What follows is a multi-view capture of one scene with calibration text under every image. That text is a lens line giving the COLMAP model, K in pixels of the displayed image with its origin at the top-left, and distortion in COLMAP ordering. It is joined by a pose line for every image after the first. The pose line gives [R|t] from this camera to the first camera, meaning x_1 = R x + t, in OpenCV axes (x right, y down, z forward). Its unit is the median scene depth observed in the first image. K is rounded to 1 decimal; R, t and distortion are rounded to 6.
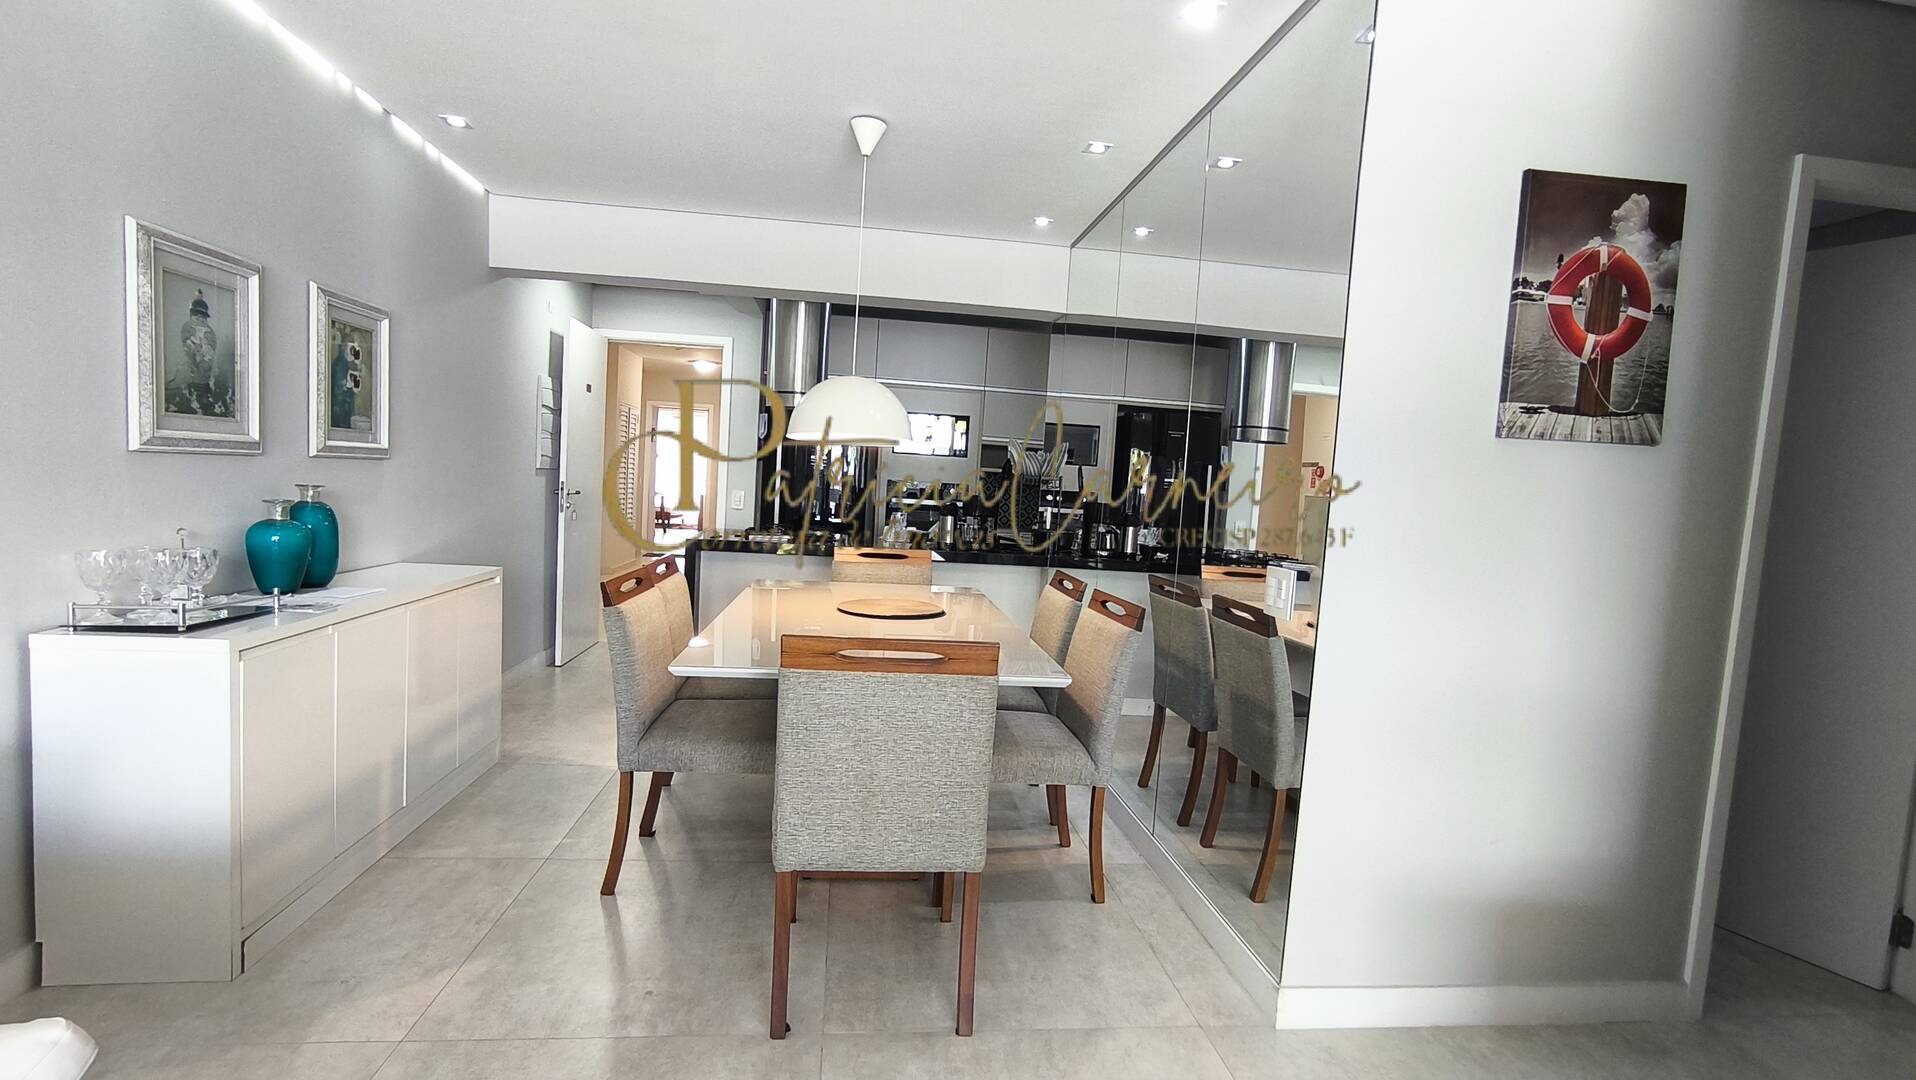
lens RADIAL K [[876.7, 0, 950.5], [0, 876.7, 555.2], [0, 0, 1]] dist [-0.024514, 0.020507]
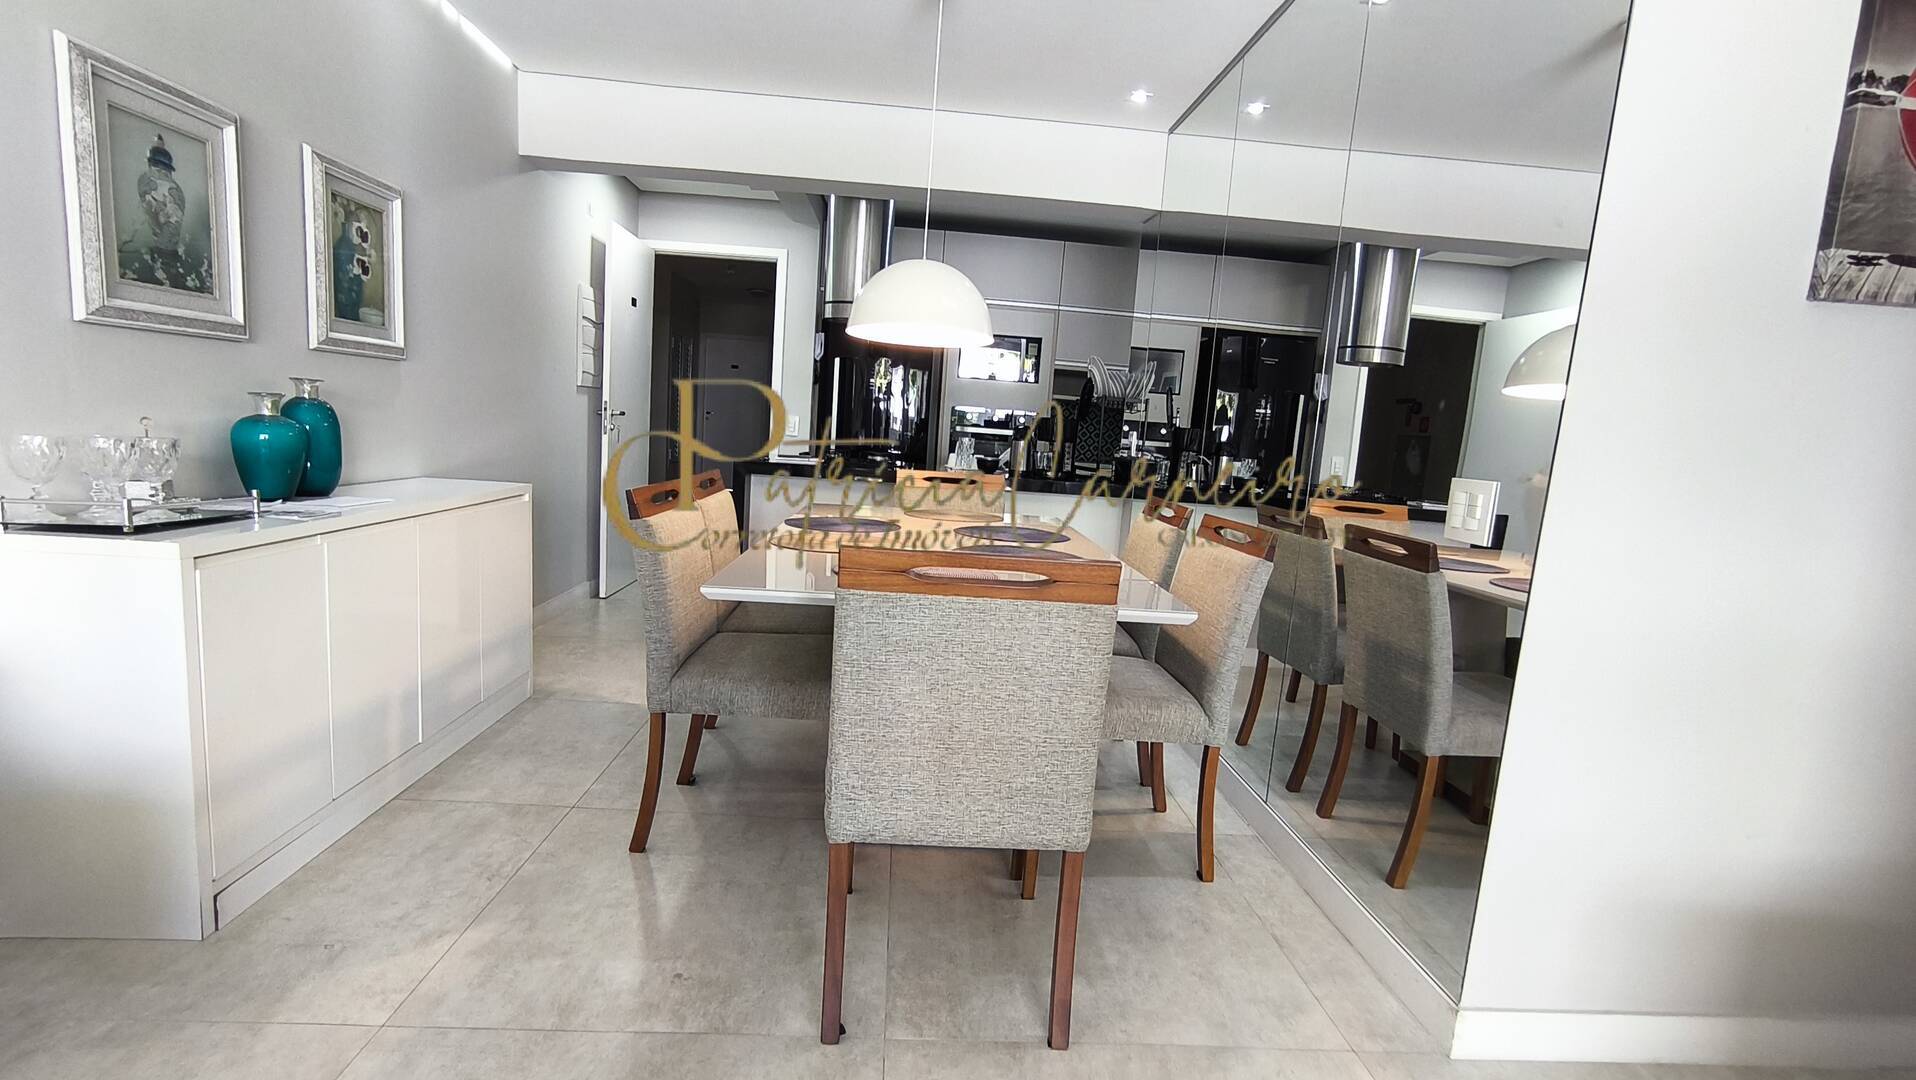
lens RADIAL K [[876.7, 0, 950.5], [0, 876.7, 555.2], [0, 0, 1]] dist [-0.024514, 0.020507]
pose [[0.997994, 0.019110, -0.060357, -0.036070], [-0.015436, 0.998033, 0.060759, 0.038225], [0.061399, -0.059706, 0.996326, 0.176204]]
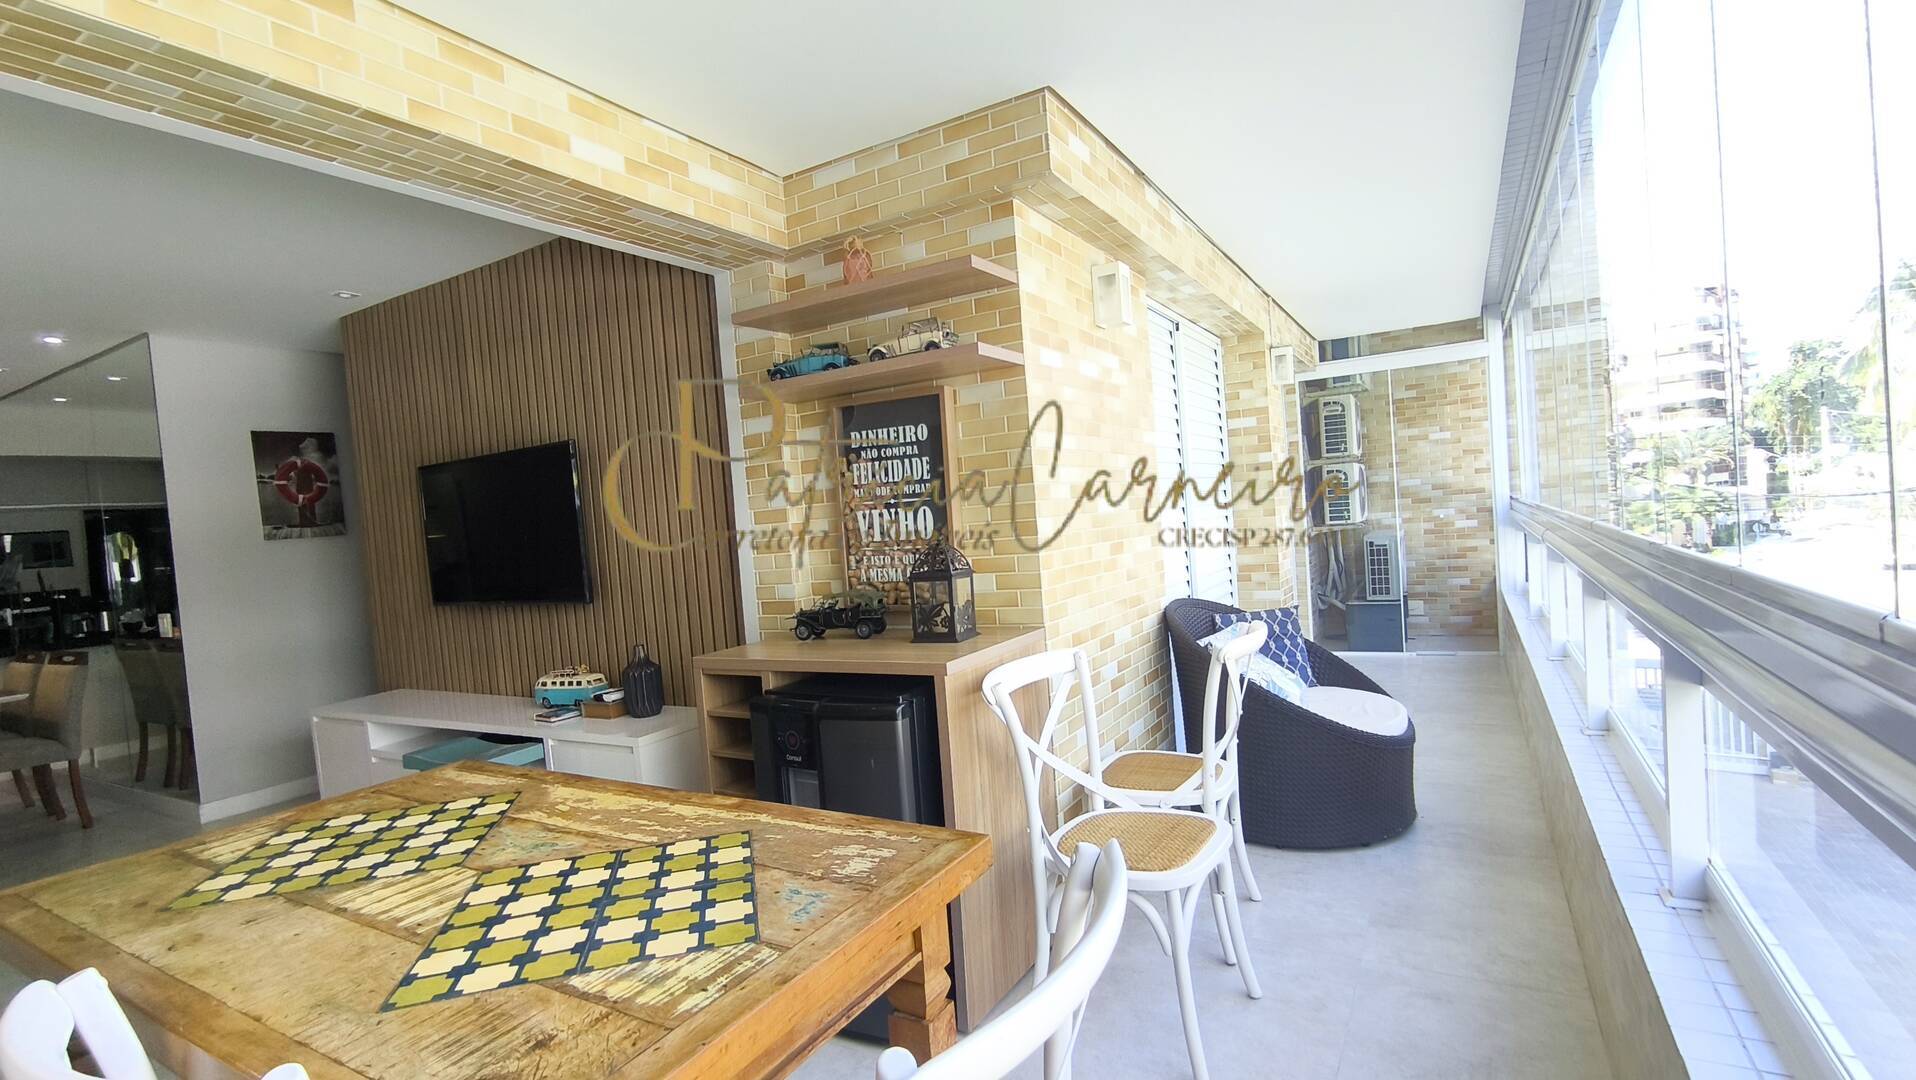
lens RADIAL K [[876.7, 0, 950.5], [0, 876.7, 555.2], [0, 0, 1]] dist [-0.024514, 0.020507]
pose [[0.599115, -0.138531, 0.788587, -0.101406], [0.177039, 0.983460, 0.038262, 0.117940], [-0.780844, 0.116688, 0.613731, -1.560011]]
